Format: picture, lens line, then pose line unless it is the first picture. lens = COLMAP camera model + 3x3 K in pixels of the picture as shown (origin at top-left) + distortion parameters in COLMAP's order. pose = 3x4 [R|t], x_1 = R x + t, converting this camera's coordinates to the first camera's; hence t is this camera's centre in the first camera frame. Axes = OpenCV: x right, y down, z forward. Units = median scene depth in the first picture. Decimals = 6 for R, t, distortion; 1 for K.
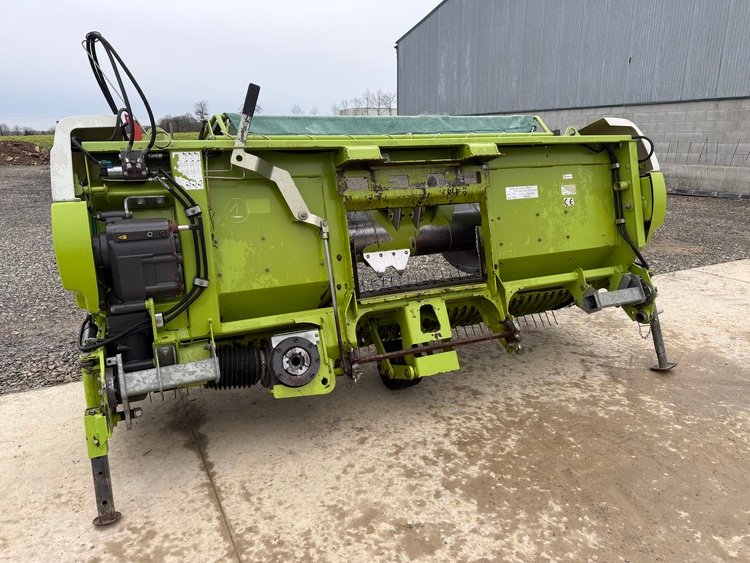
lens RADIAL K [[533.0, 0, 374.6], [0, 533.0, 276.5], [0, 0, 1]] dist [0.033924, -0.042172]
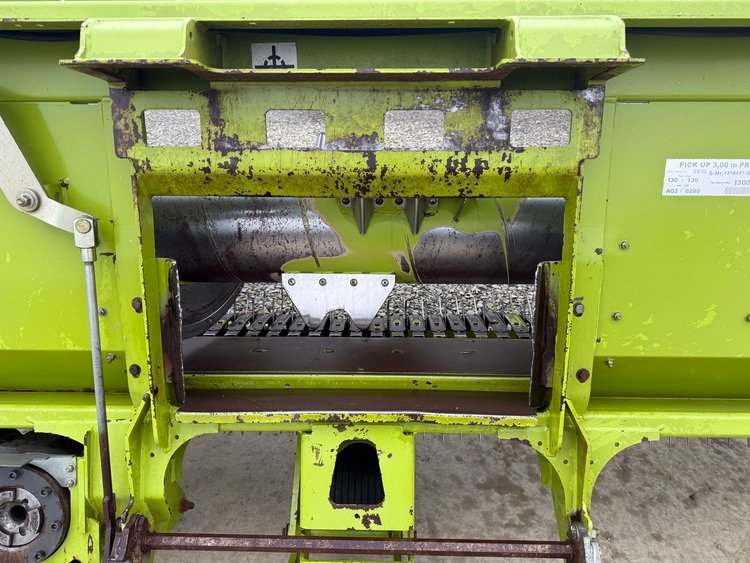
lens RADIAL K [[533.0, 0, 370.6], [0, 533.0, 275.6], [0, 0, 1]] dist [0.033924, -0.042172]
pose [[0.900206, 0.193134, -0.390294, 0.265989], [-0.113824, 0.969468, 0.217201, -0.175451], [0.420326, -0.151100, 0.894704, 0.723126]]
